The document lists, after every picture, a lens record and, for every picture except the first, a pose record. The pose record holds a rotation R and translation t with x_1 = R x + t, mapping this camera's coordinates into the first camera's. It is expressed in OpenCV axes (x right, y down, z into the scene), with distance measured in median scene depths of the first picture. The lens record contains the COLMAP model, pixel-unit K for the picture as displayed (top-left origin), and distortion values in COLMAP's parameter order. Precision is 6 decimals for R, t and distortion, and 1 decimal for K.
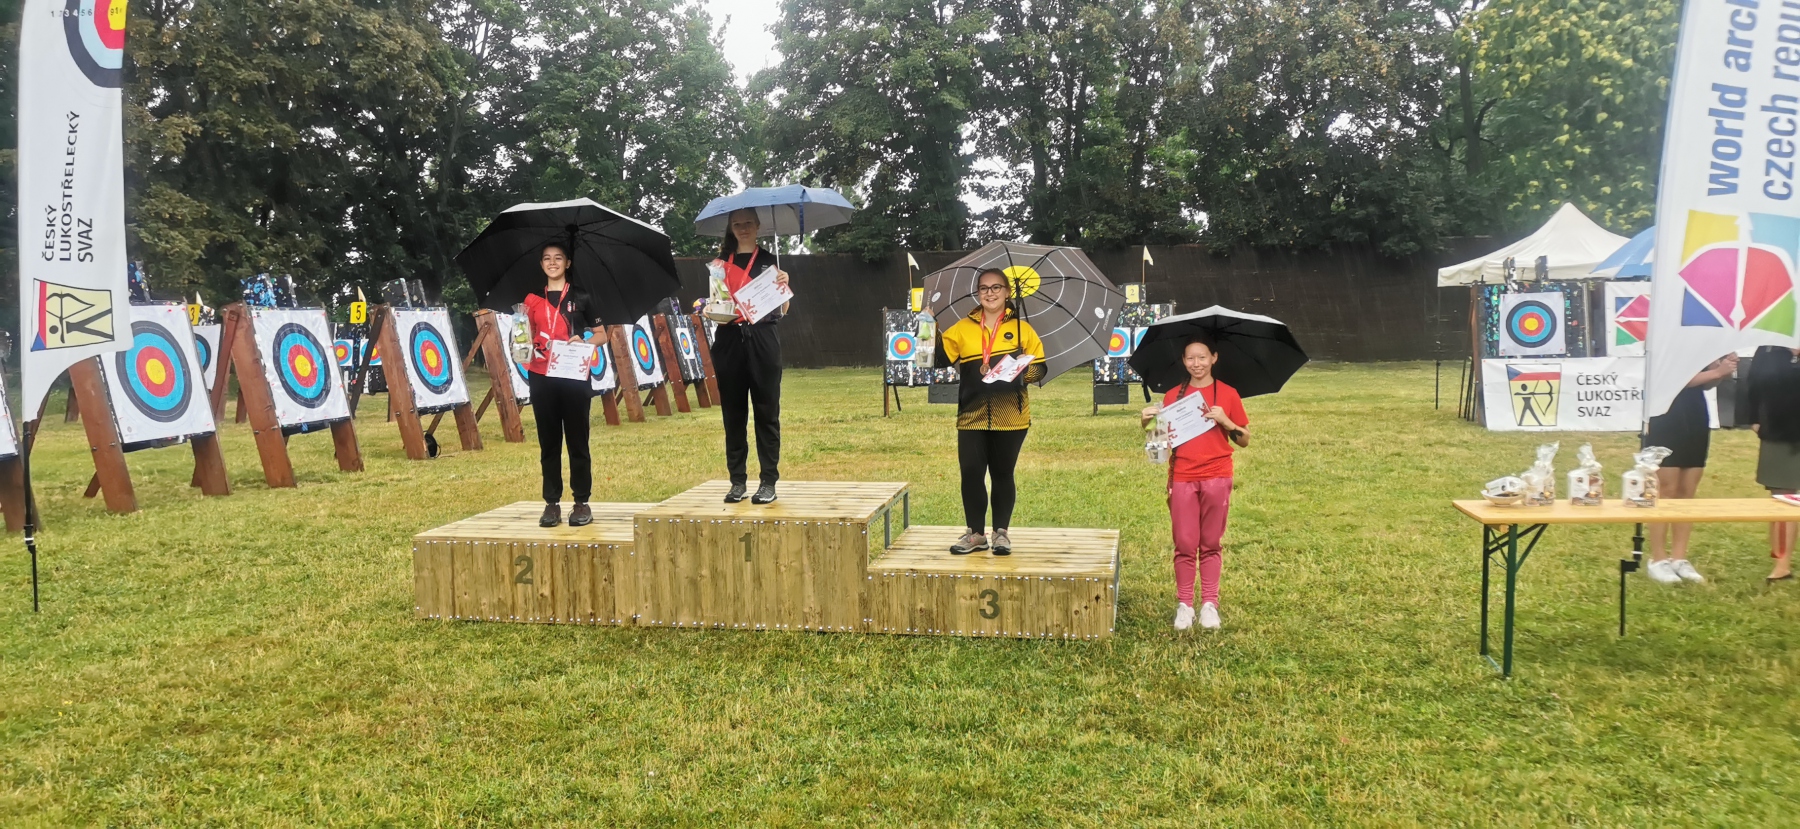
lens RADIAL K [[1374.5, 0, 898.6], [0, 1374.5, 414.9], [0, 0, 1]] dist [0.070052, -0.075060]
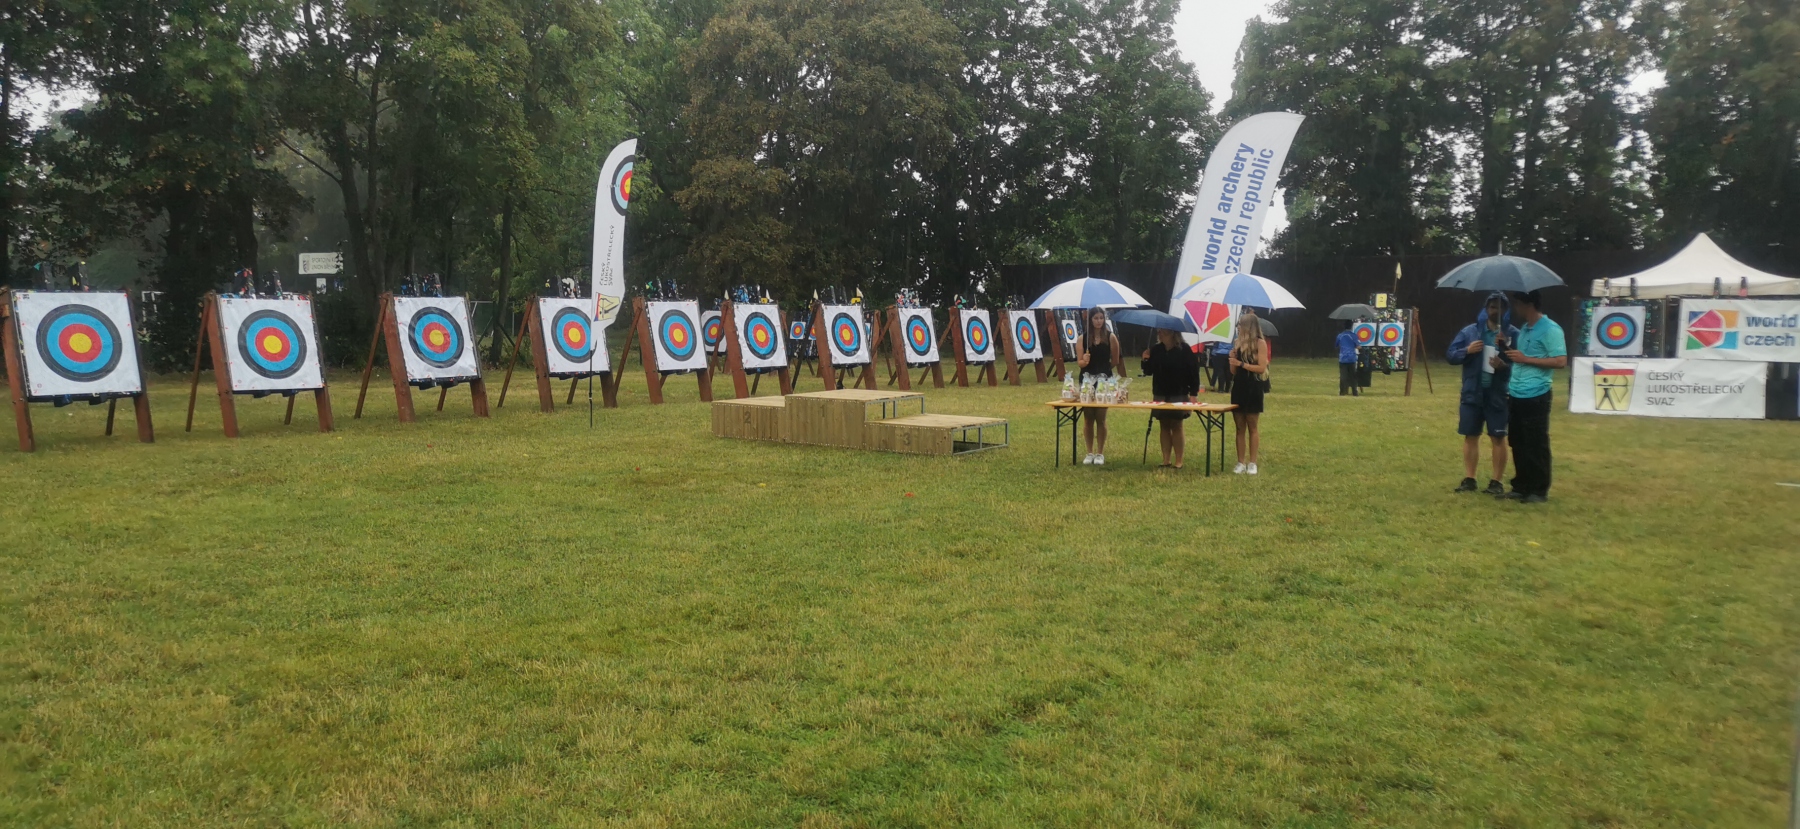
lens RADIAL K [[1374.5, 0, 898.6], [0, 1374.5, 414.9], [0, 0, 1]] dist [0.070052, -0.075060]
pose [[0.900813, 0.052427, -0.431030, 0.484545], [-0.050061, 0.998604, 0.016838, 0.026845], [0.431311, 0.006410, 0.902181, -0.507243]]
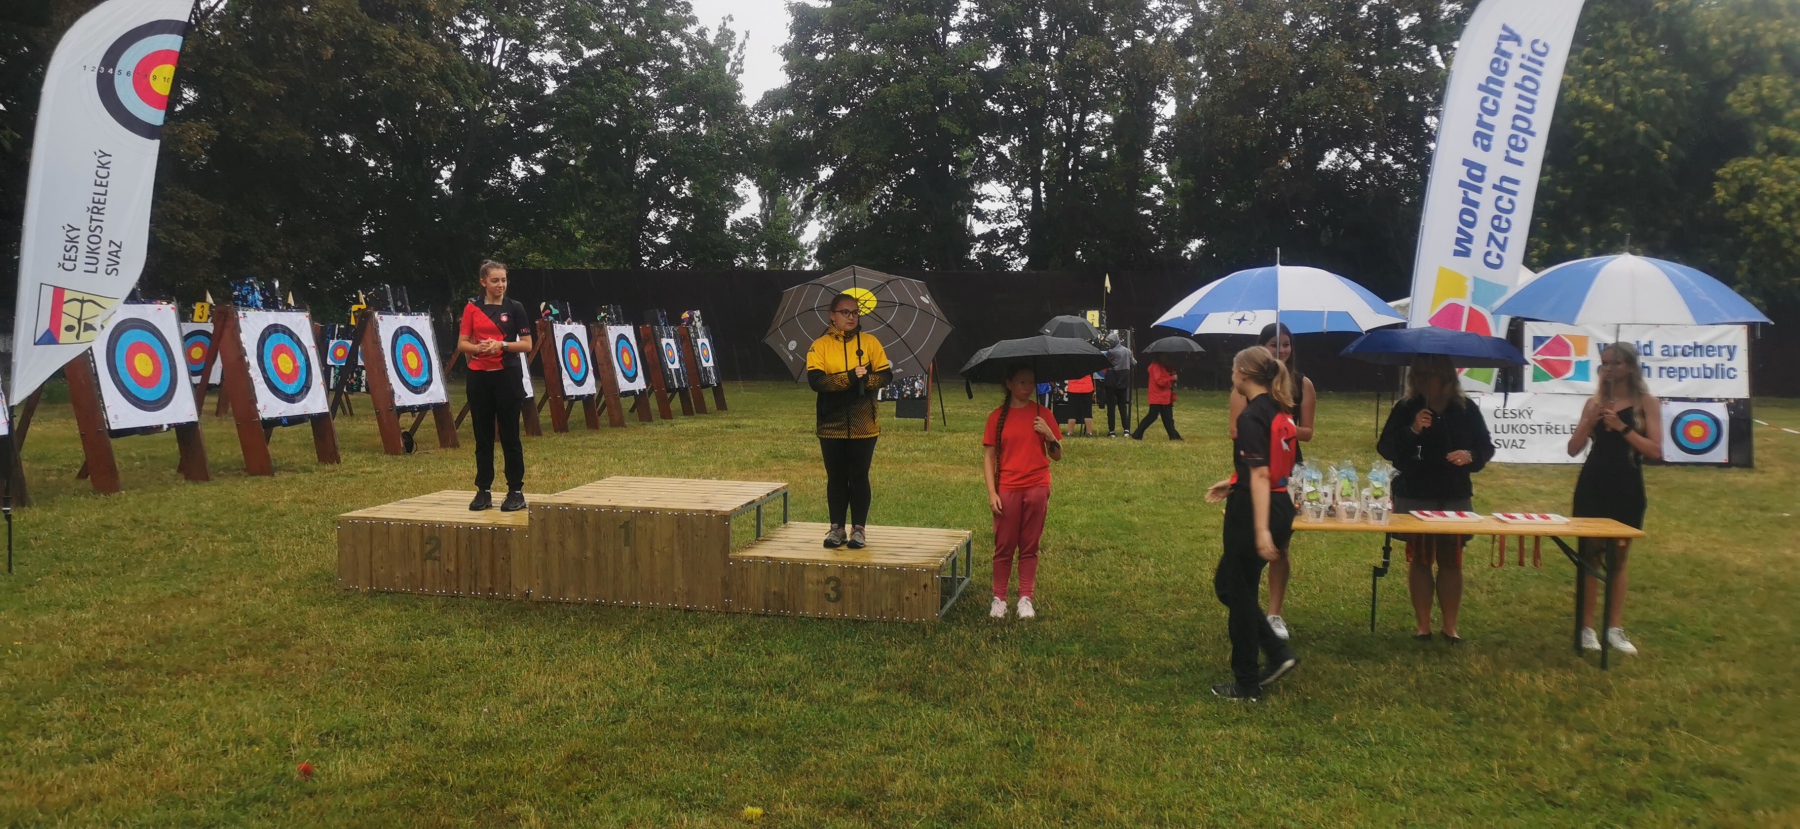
lens RADIAL K [[1371.1, 0, 899.9], [0, 1371.1, 416.2], [0, 0, 1]] dist [0.073362, -0.080036]
pose [[0.999425, 0.030313, -0.015200, 0.061946], [-0.030472, 0.999482, -0.010372, 0.001922], [0.014878, 0.010829, 0.999831, -0.063972]]
